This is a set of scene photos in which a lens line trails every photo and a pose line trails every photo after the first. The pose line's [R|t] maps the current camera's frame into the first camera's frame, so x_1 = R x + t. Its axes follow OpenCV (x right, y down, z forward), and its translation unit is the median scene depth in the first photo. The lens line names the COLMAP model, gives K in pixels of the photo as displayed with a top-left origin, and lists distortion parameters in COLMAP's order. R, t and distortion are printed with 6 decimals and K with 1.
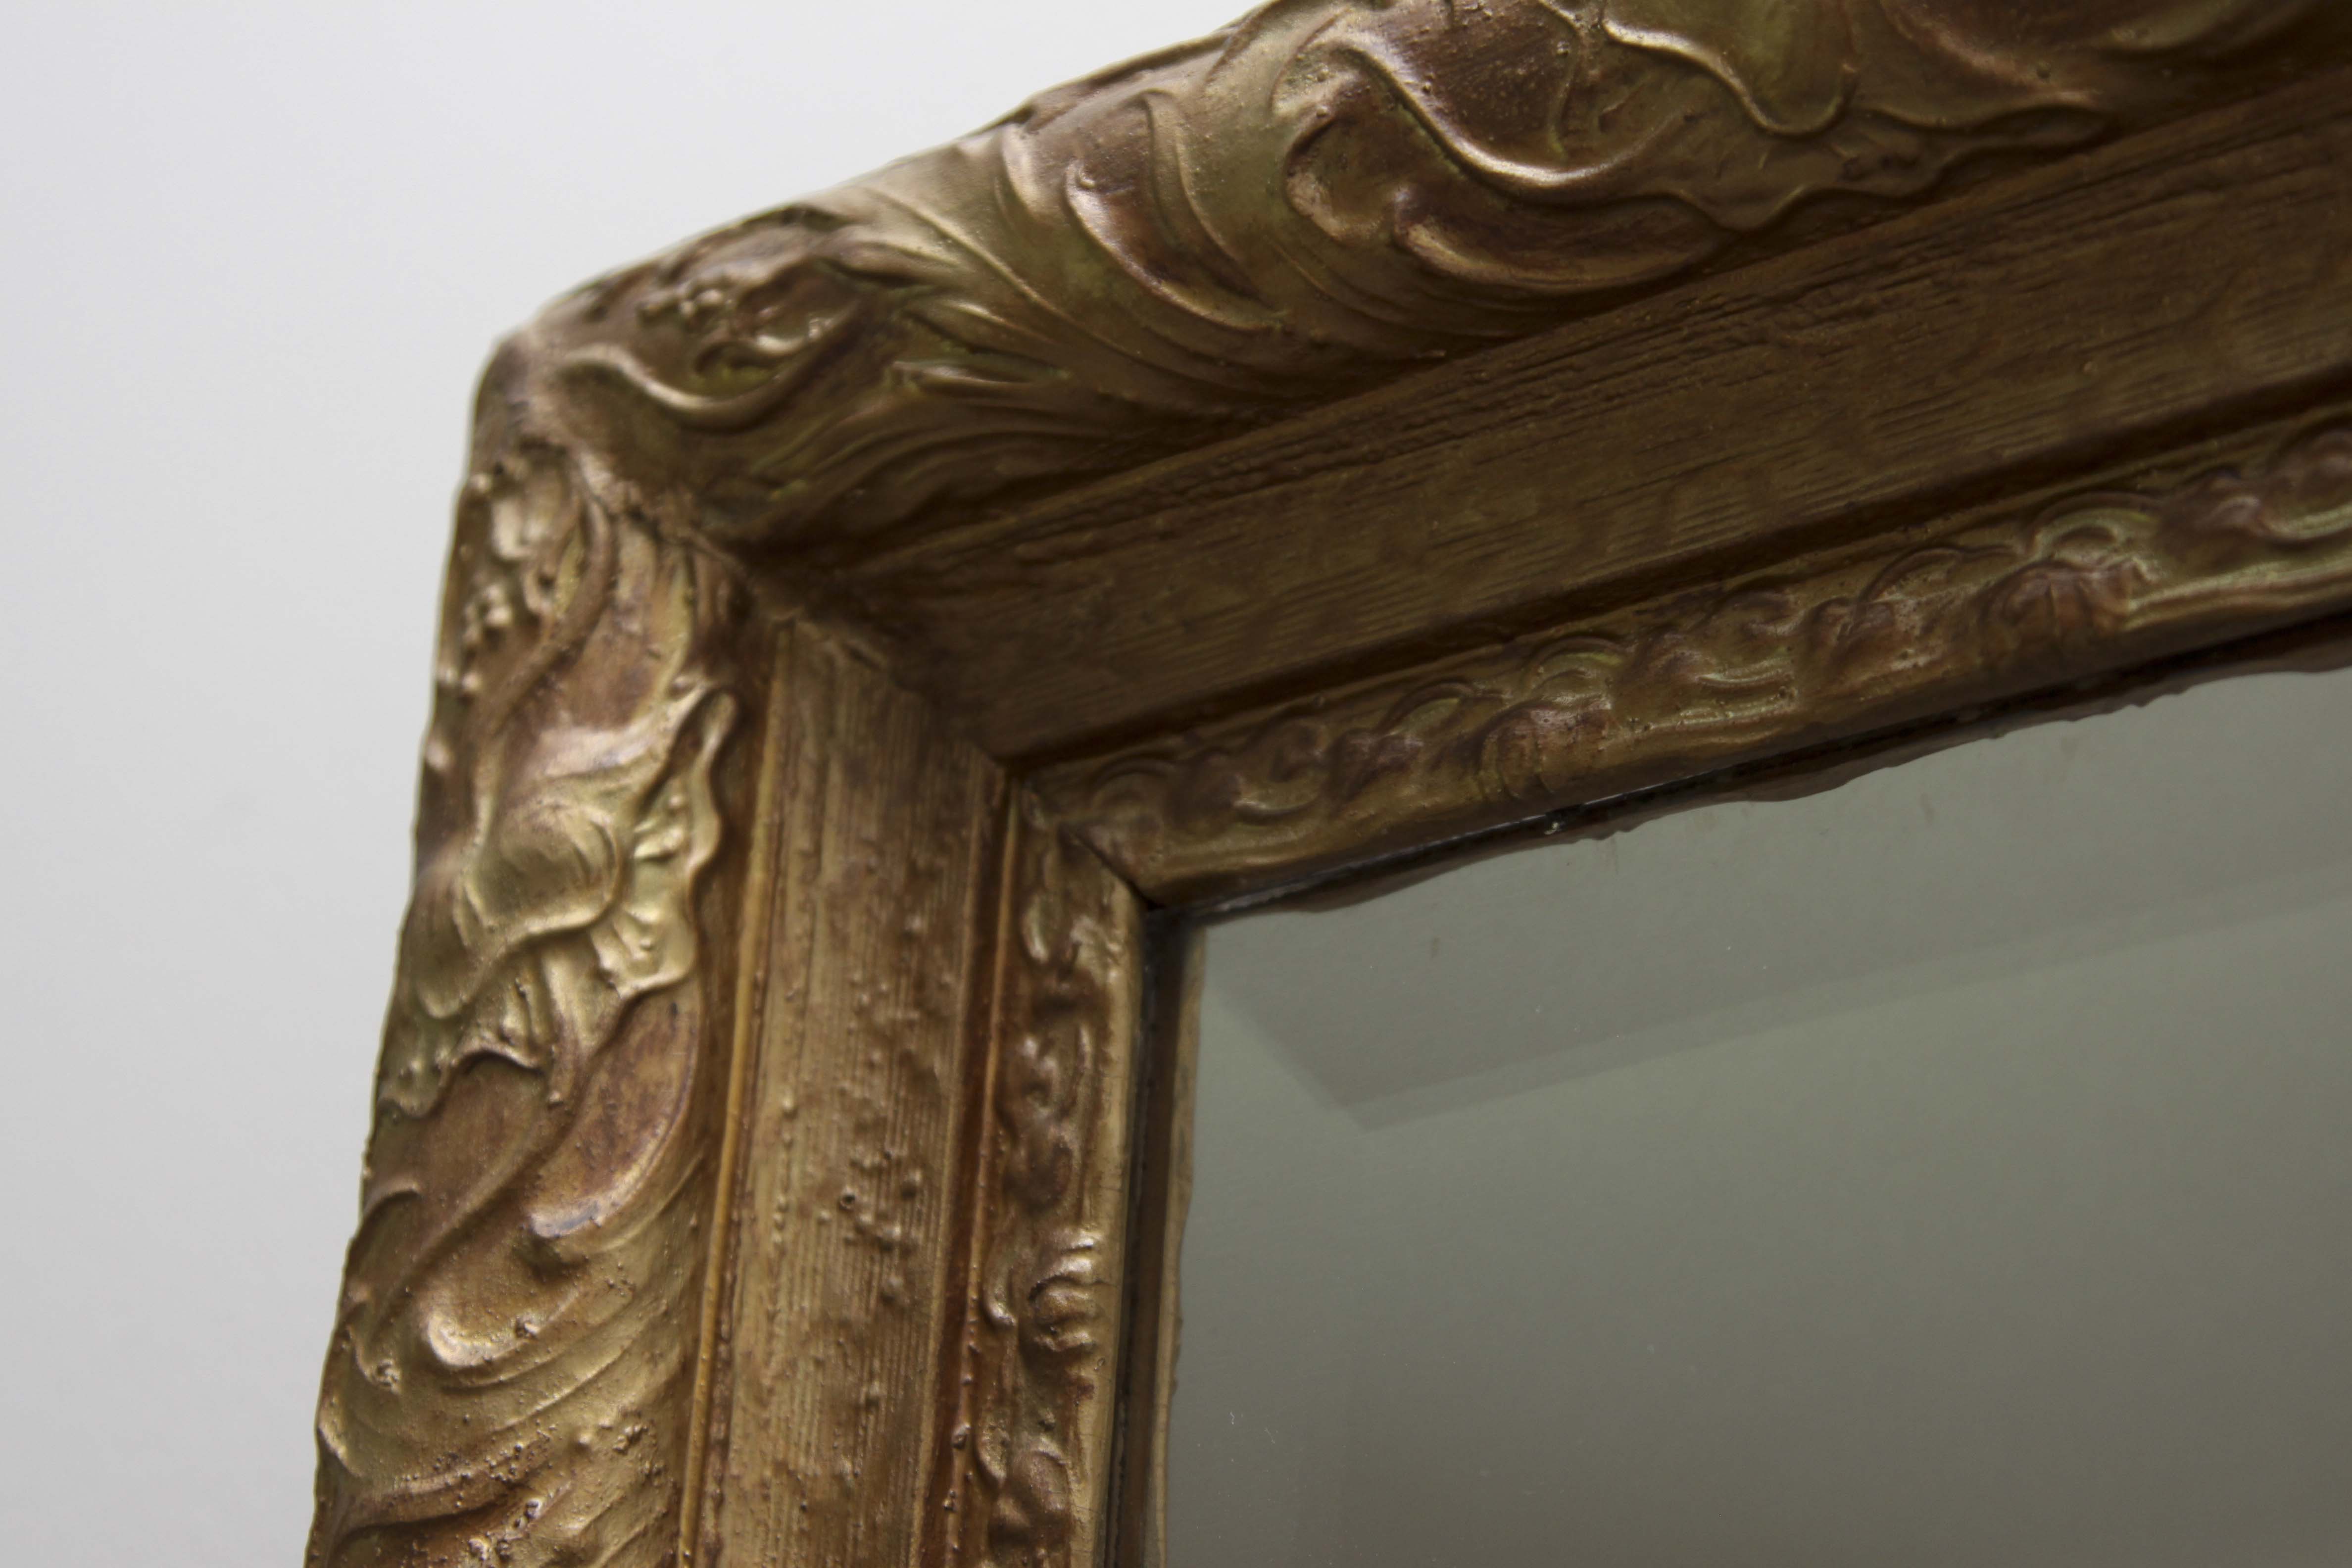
lens RADIAL K [[4644.1, 0, 1176.0], [0, 4644.1, 784.0], [0, 0, 1]] dist [-0.014148, 0.017986]
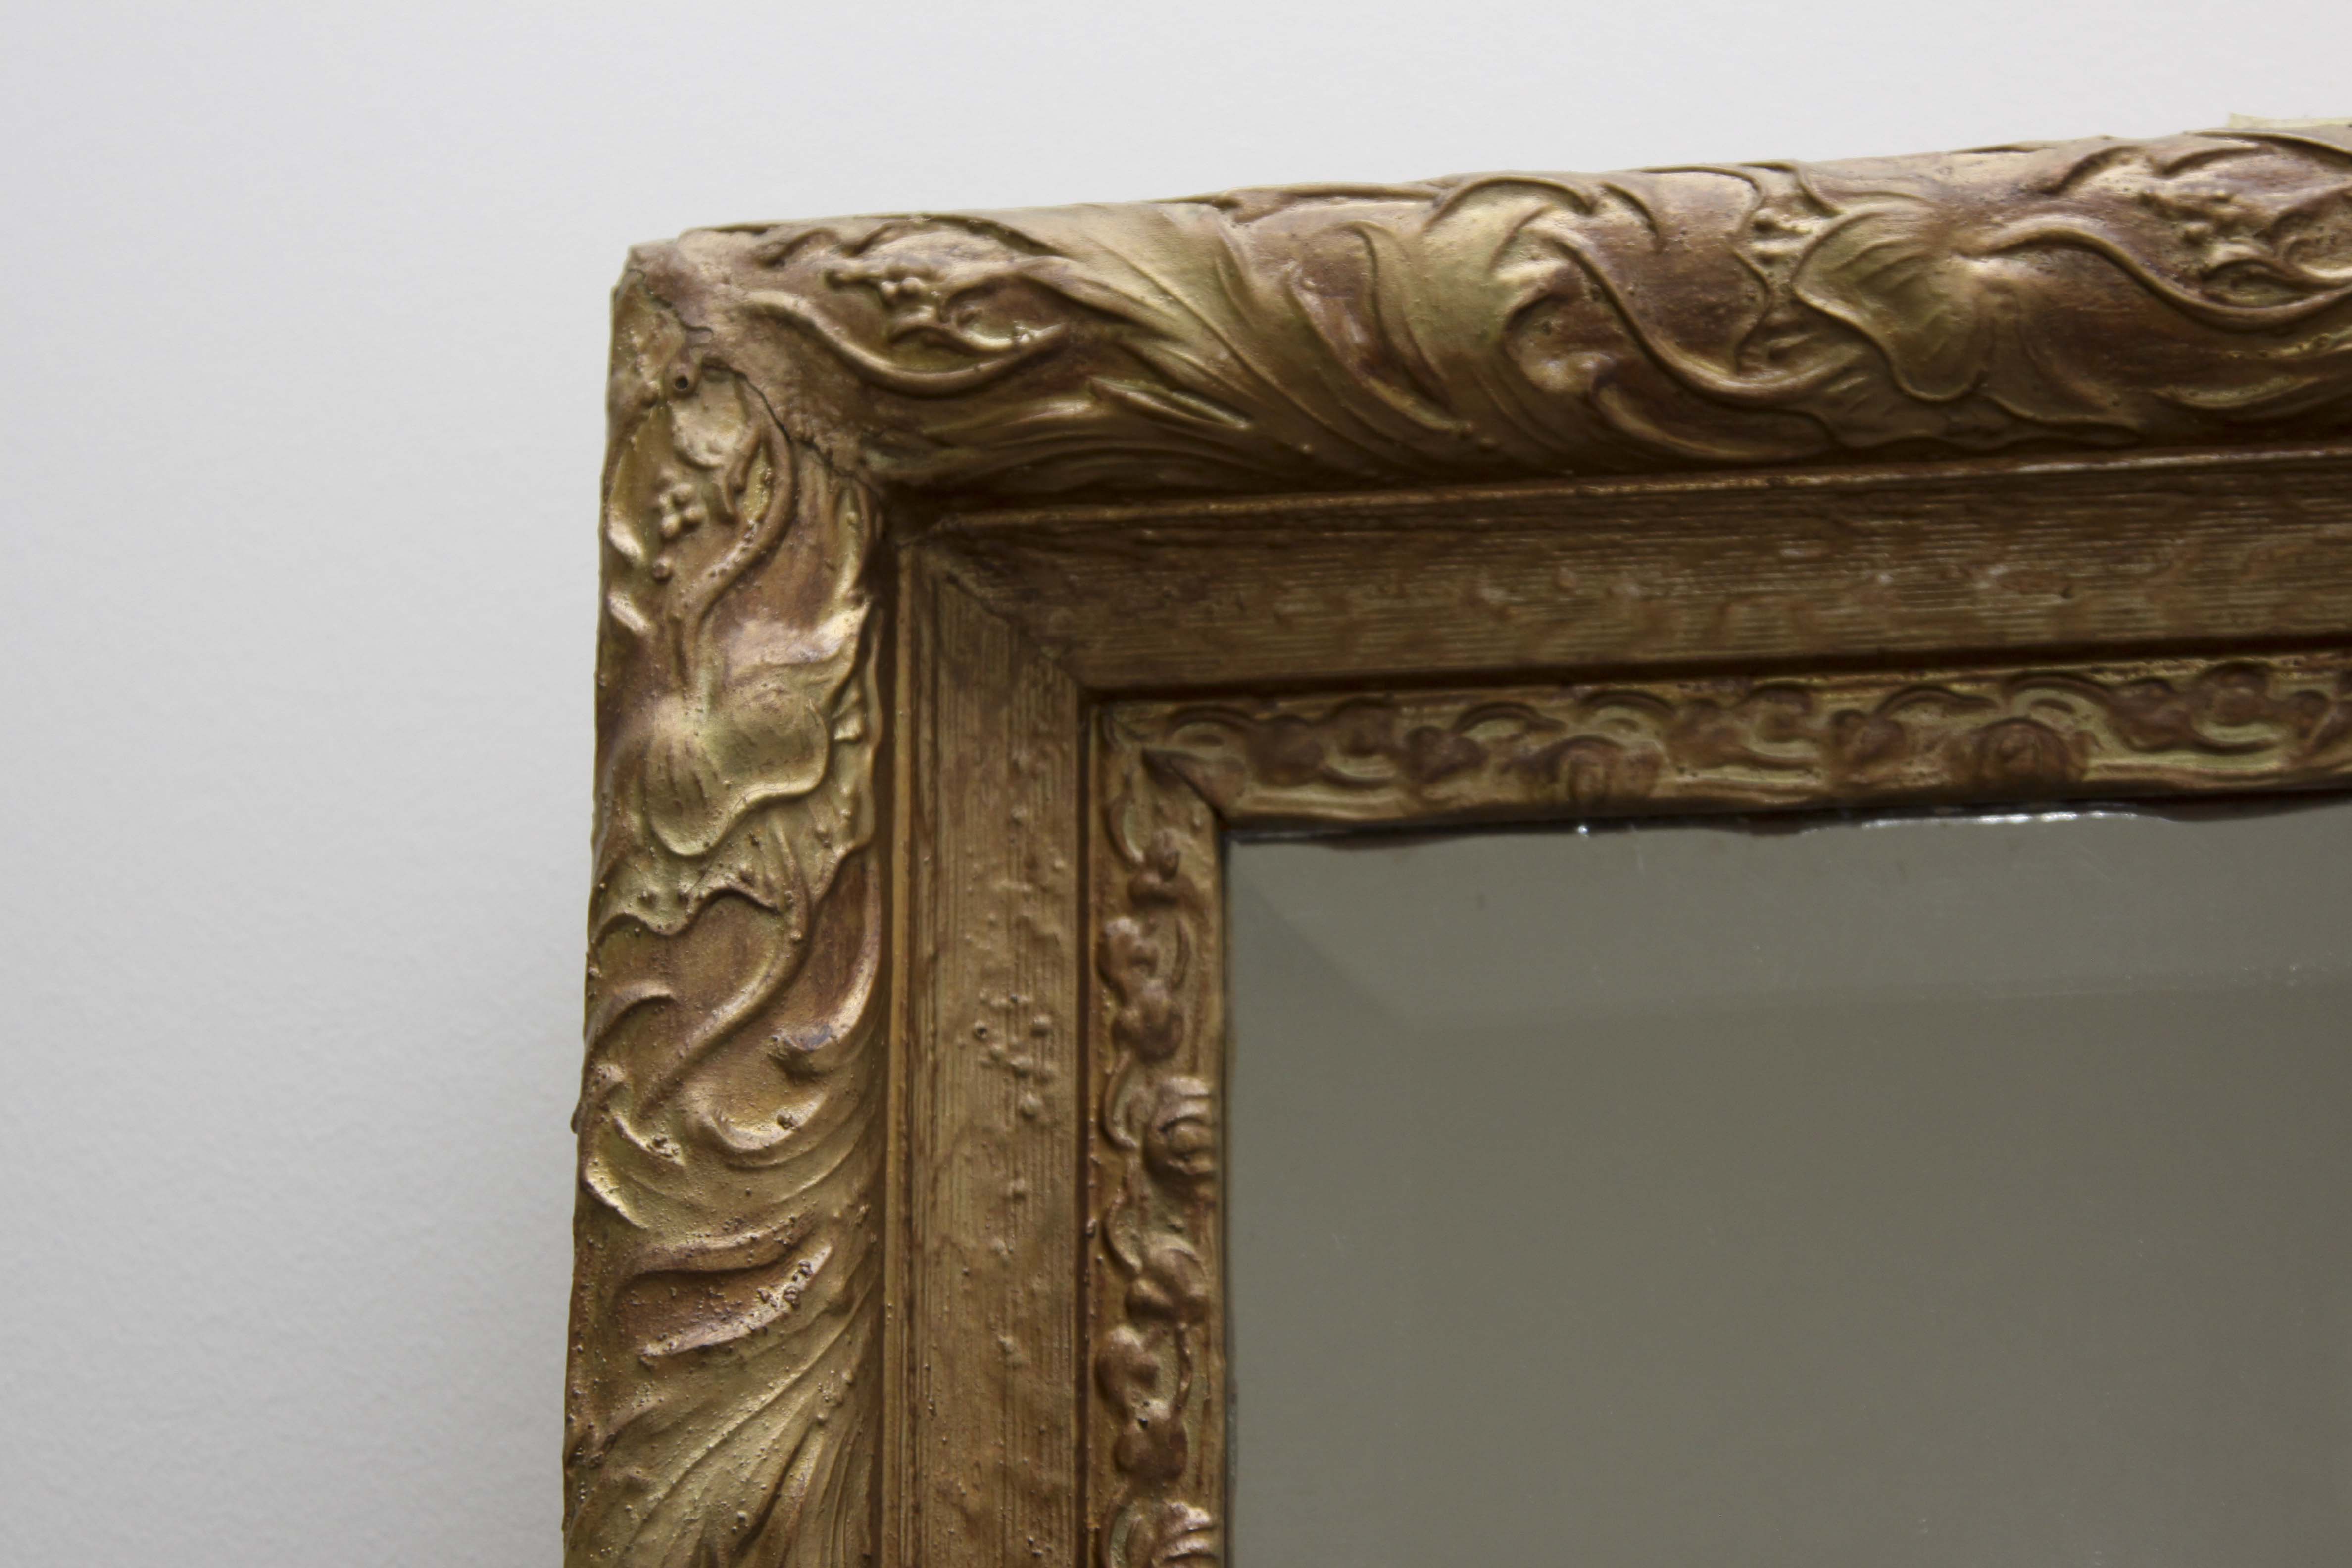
lens RADIAL K [[5190.5, 0, 1176.0], [0, 5190.5, 784.0], [0, 0, 1]] dist [0.010424, 0.077026]
pose [[0.865093, 0.100255, 0.491490, -0.740156], [-0.161757, 0.983236, 0.084152, -0.107093], [-0.474814, -0.152301, 0.866808, -0.254699]]
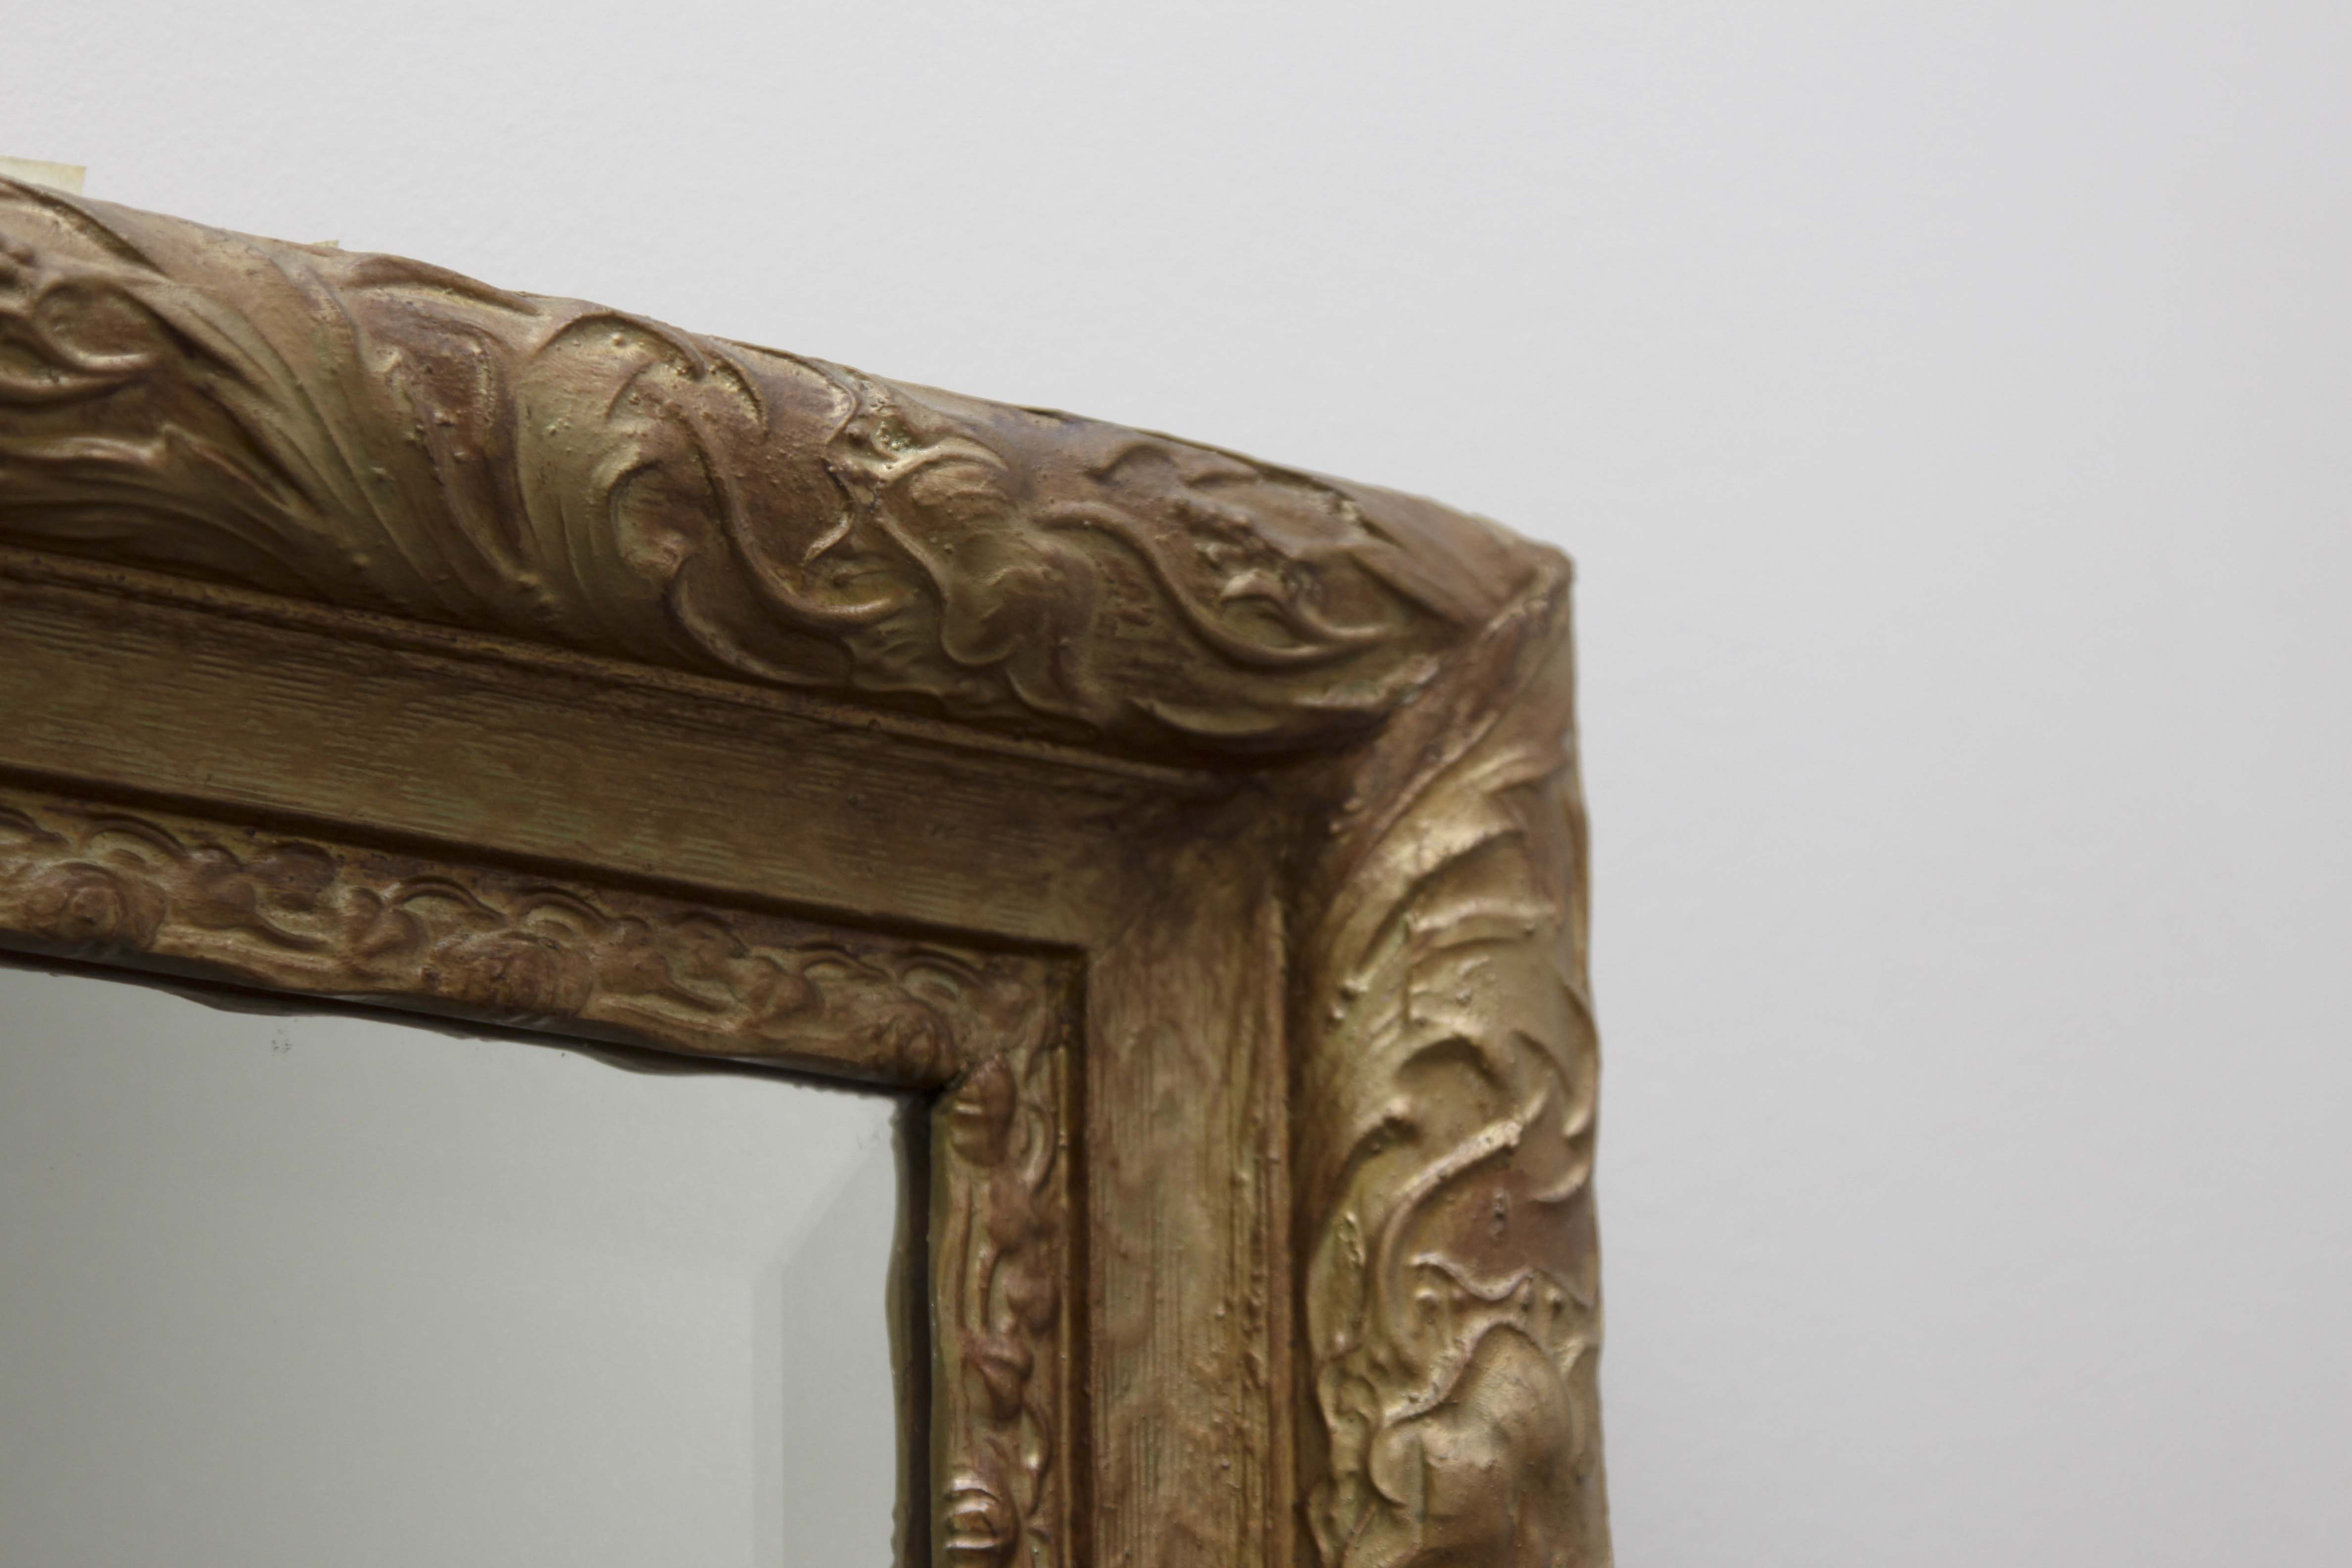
lens RADIAL K [[6532.2, 0, 1176.0], [0, 6532.2, 784.0], [0, 0, 1]] dist [0.047961, 0.178907]
pose [[0.255138, 0.219881, 0.941572, -1.439824], [-0.356011, 0.926751, -0.119952, 0.086586], [-0.898978, -0.304606, 0.314729, 0.296351]]
